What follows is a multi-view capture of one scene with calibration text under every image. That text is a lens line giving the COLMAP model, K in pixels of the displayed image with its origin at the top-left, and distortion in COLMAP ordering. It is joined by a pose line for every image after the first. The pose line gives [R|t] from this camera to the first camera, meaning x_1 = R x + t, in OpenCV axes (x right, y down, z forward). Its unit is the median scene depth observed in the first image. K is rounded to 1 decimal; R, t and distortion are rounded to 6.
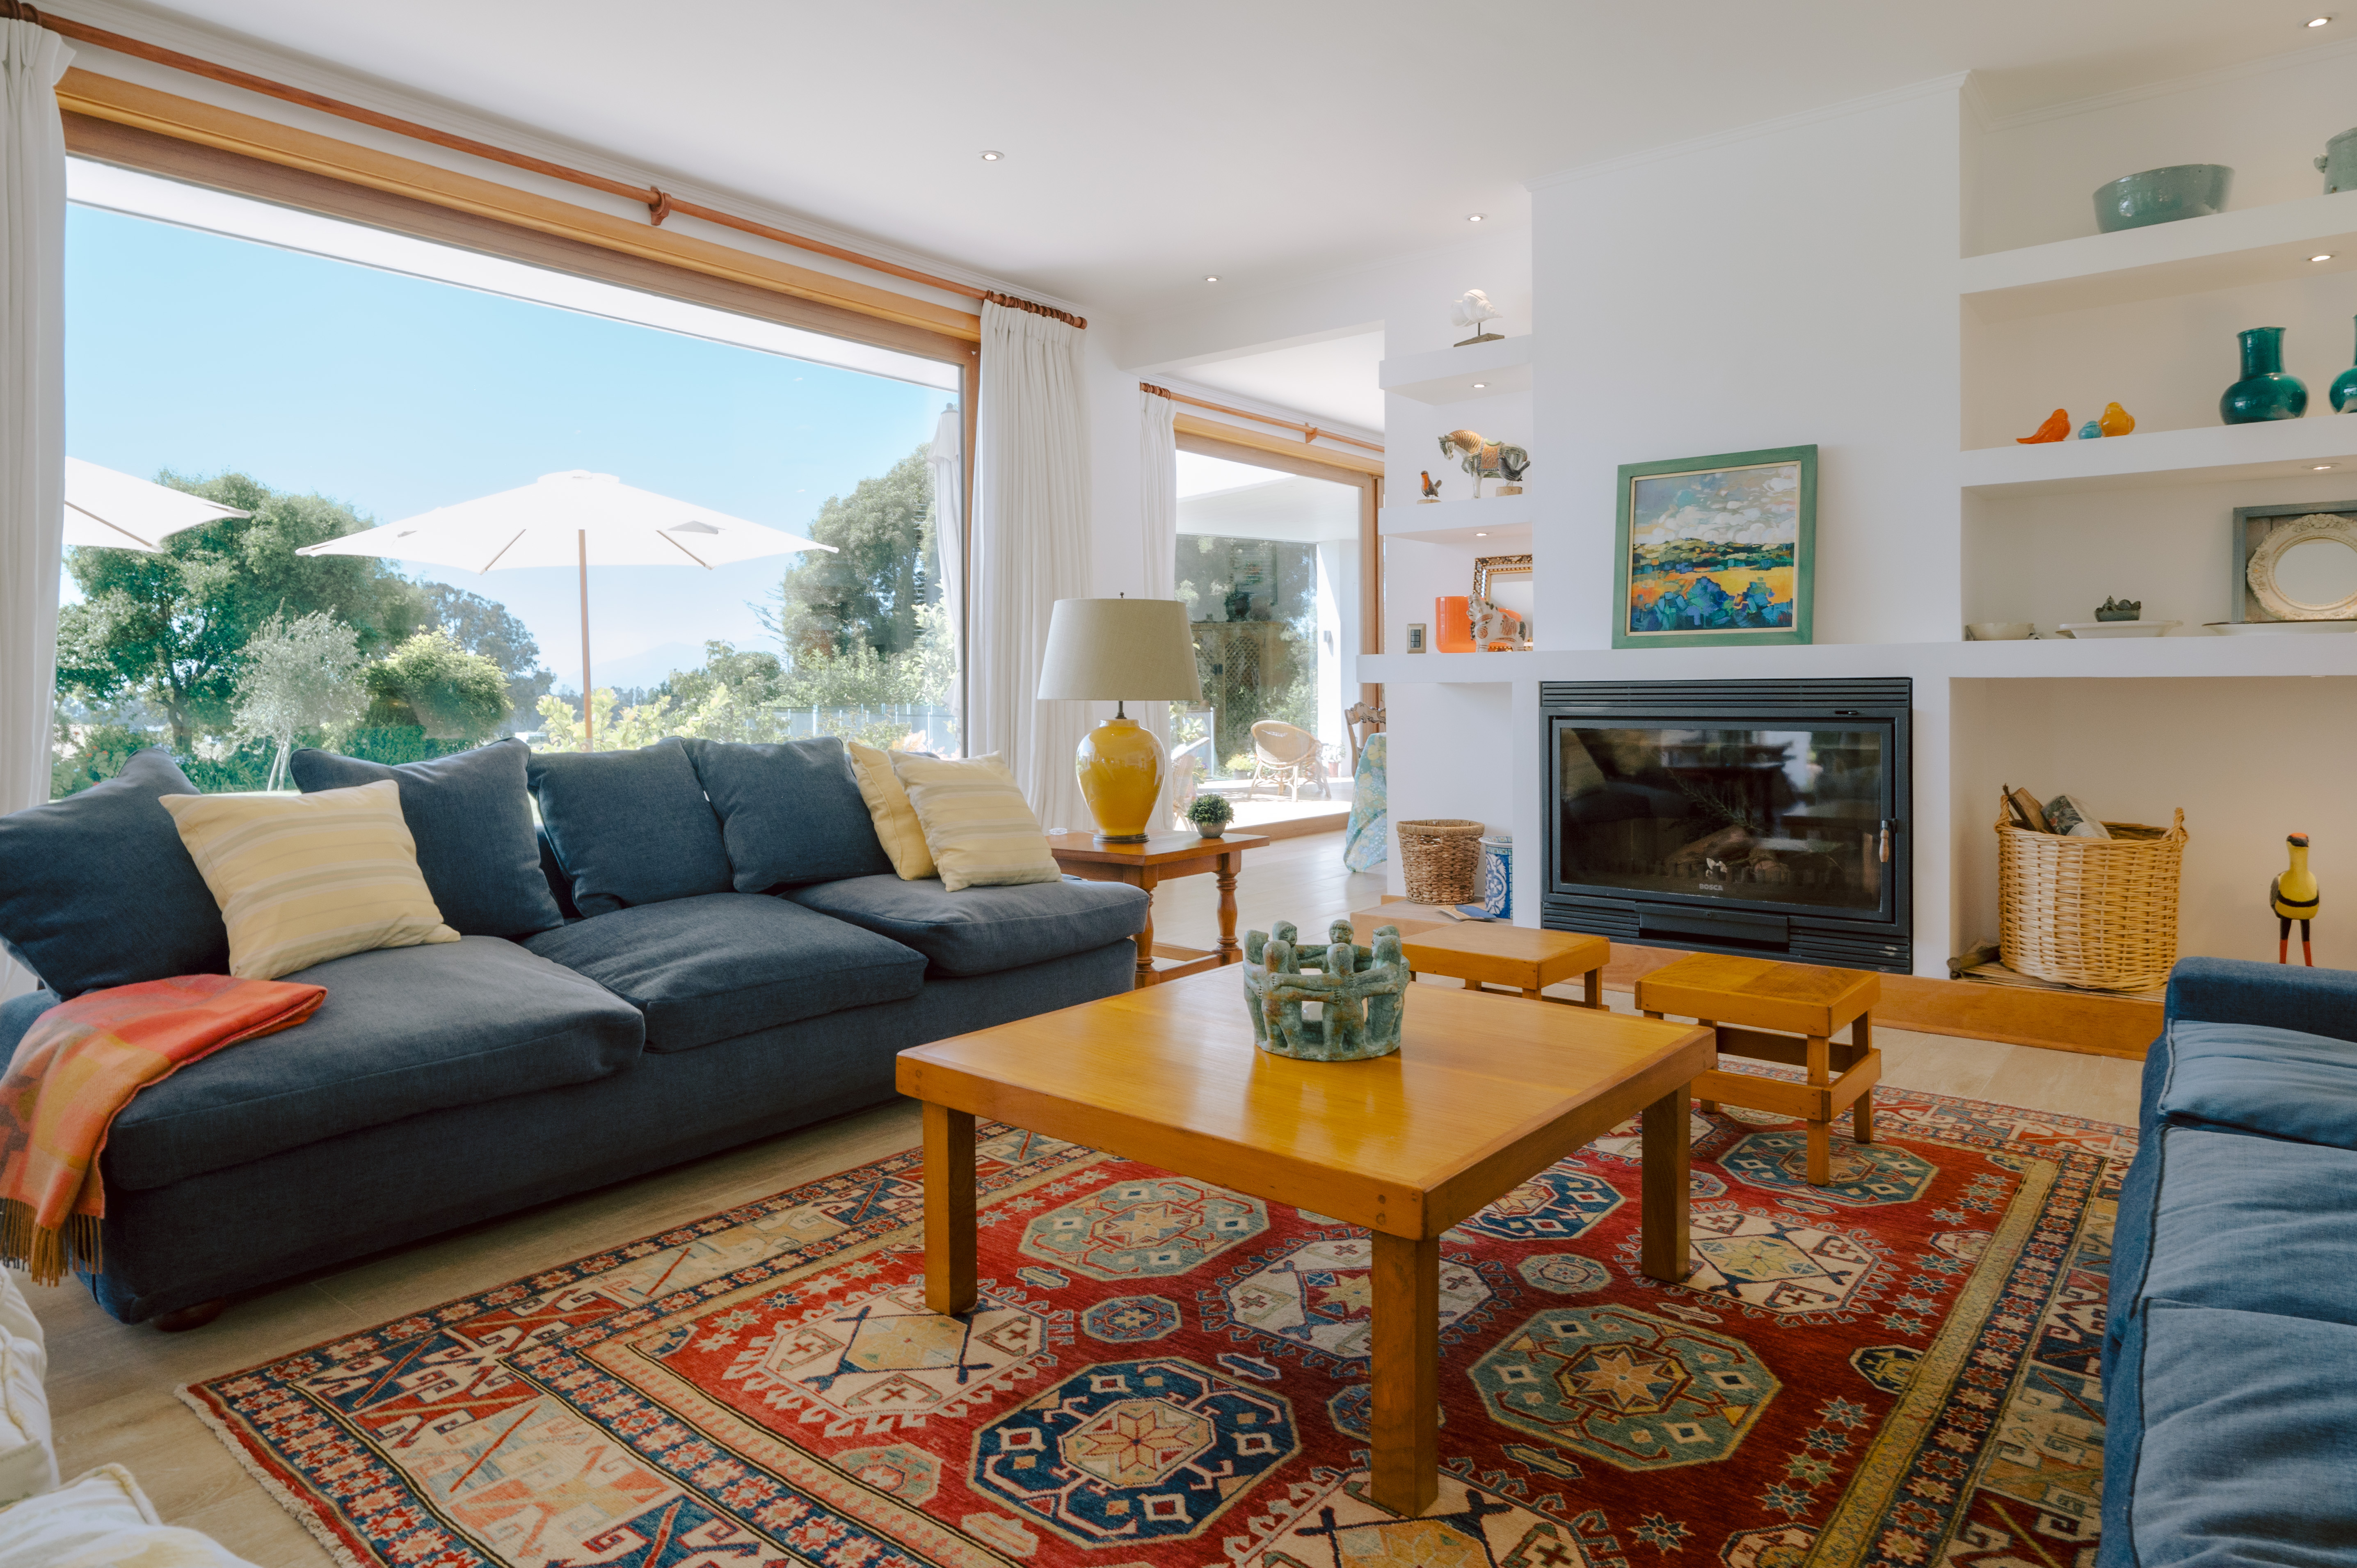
lens RADIAL K [[1369.4, 0, 1177.0], [0, 1369.4, 691.3], [0, 0, 1]] dist [0.001417, 0.001256]
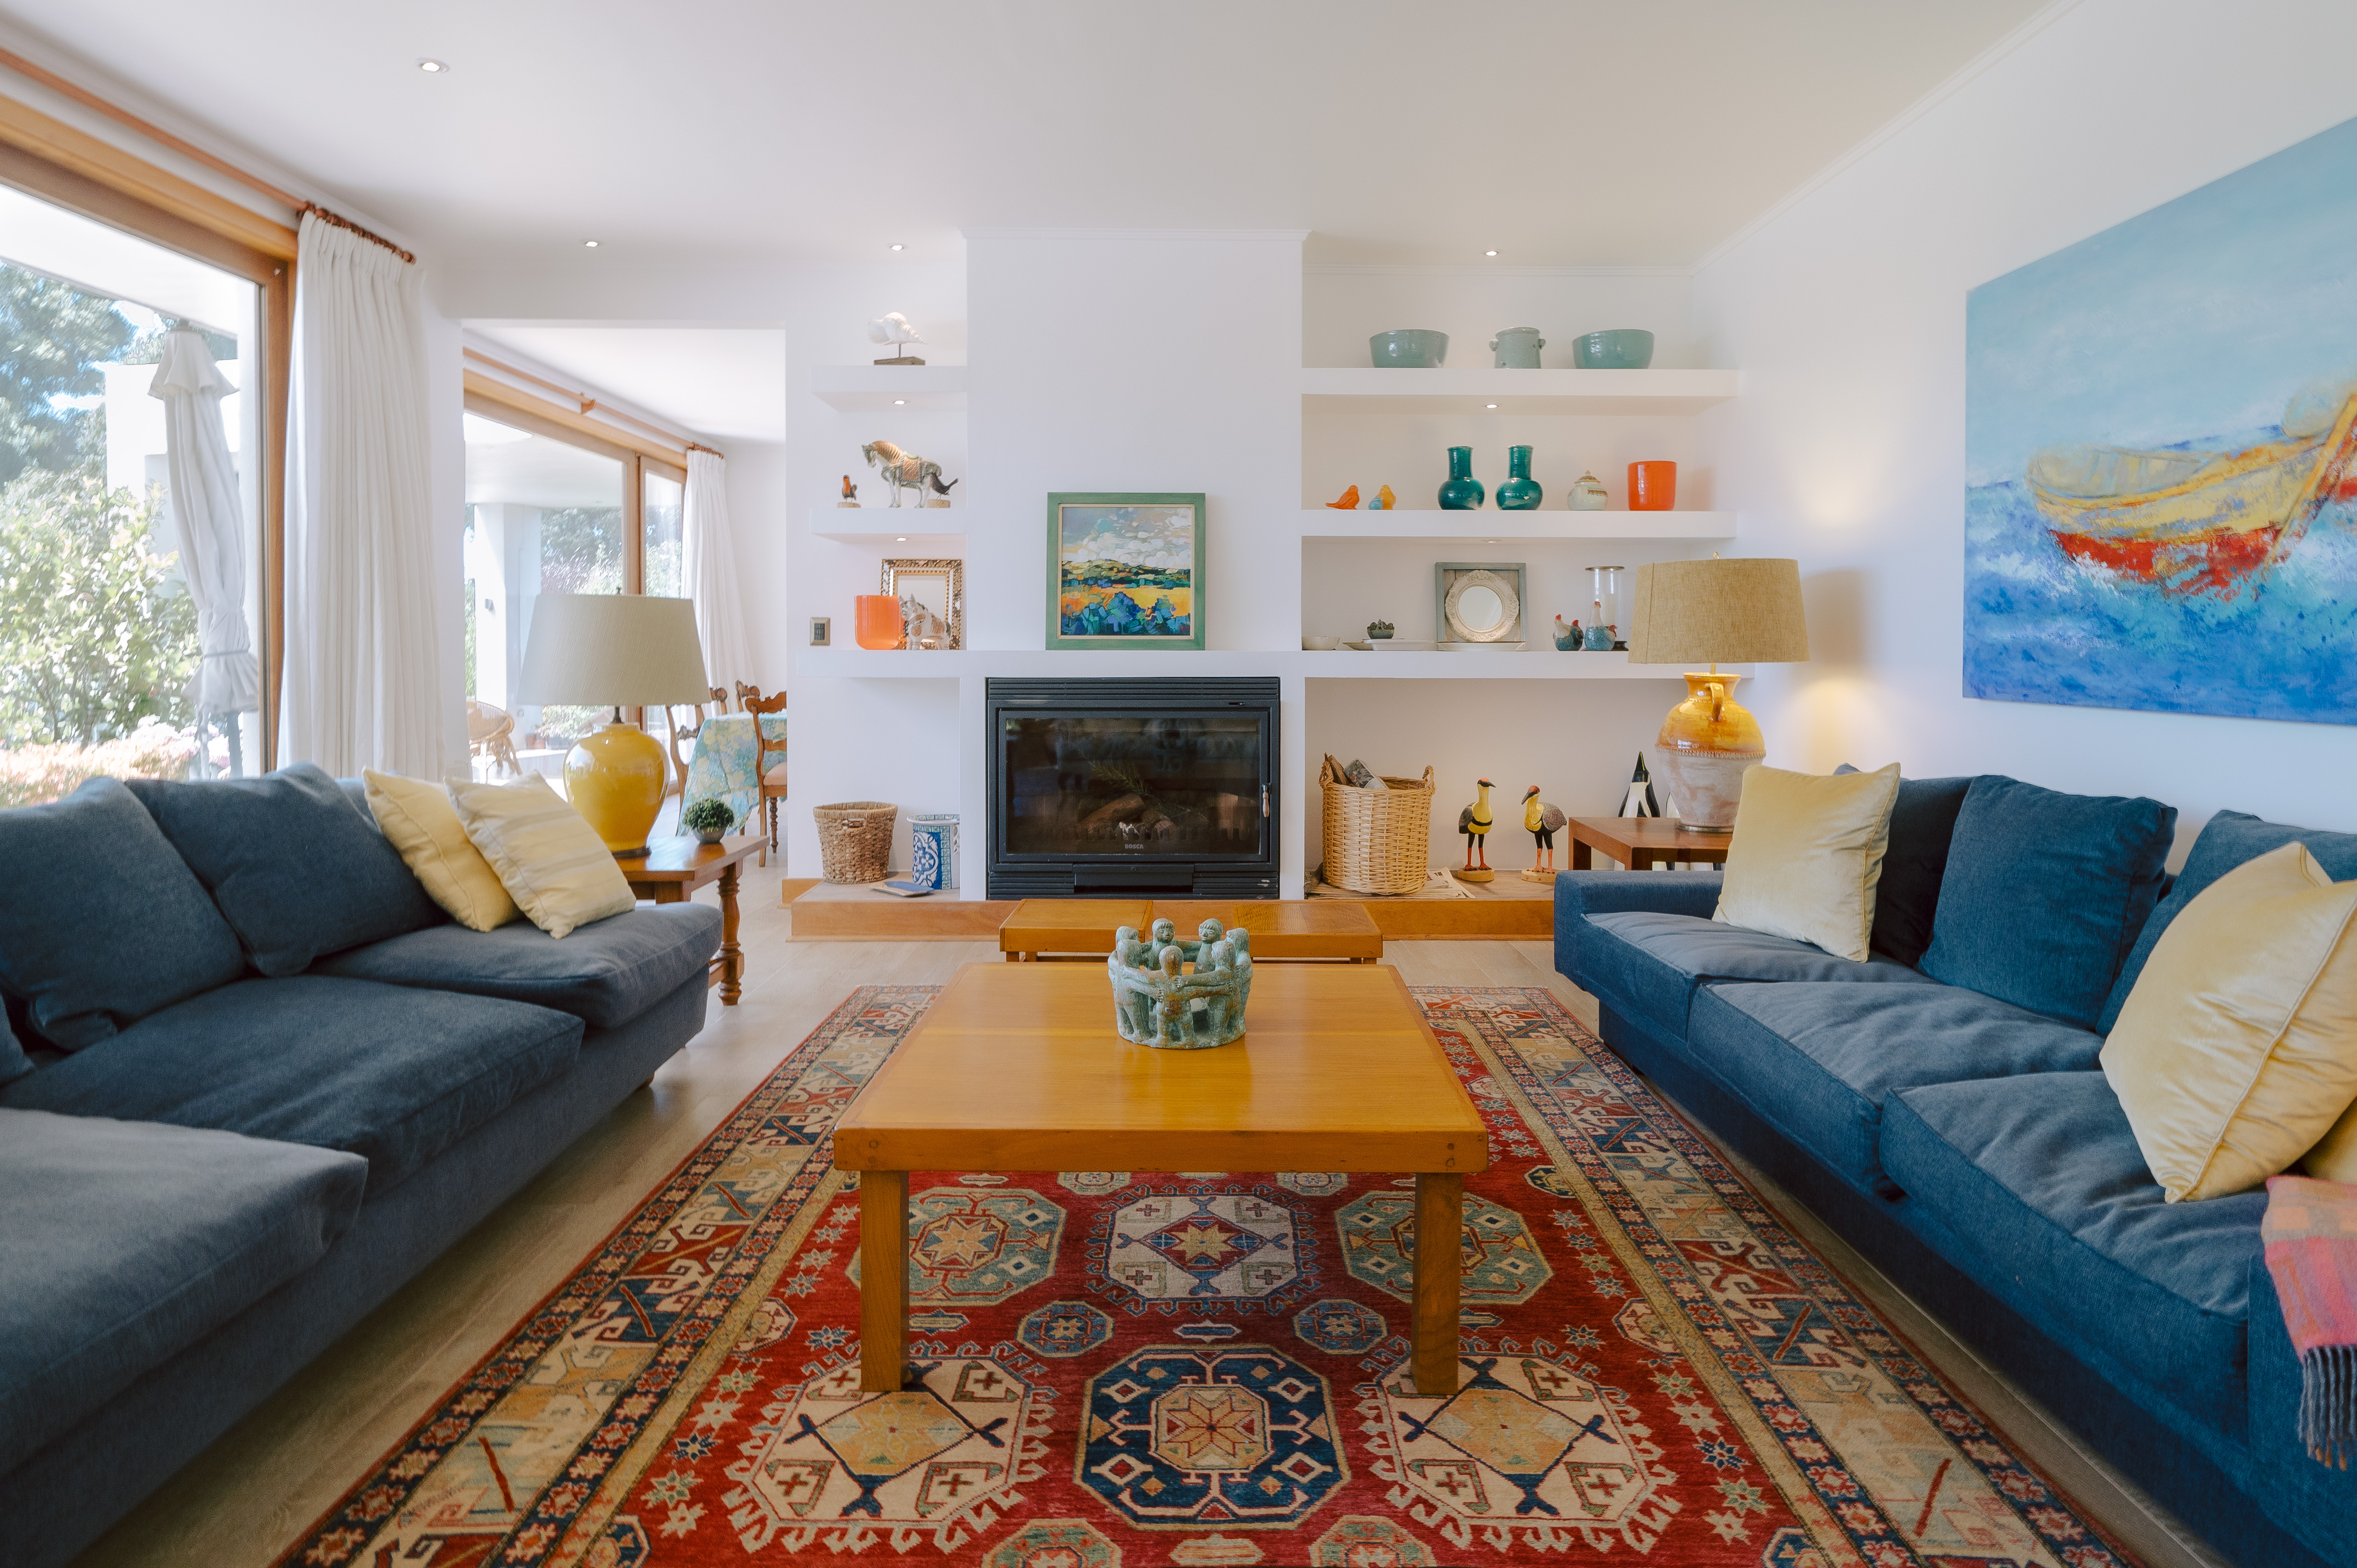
lens RADIAL K [[1255.0, 0, 1179.7], [0, 1255.0, 660.7], [0, 0, 1]] dist [0.002461, 0.000668]
pose [[0.773809, 0.001080, 0.633418, -0.337246], [-0.004911, 0.999979, 0.004294, -0.032663], [-0.633400, -0.006433, 0.773798, 0.121937]]
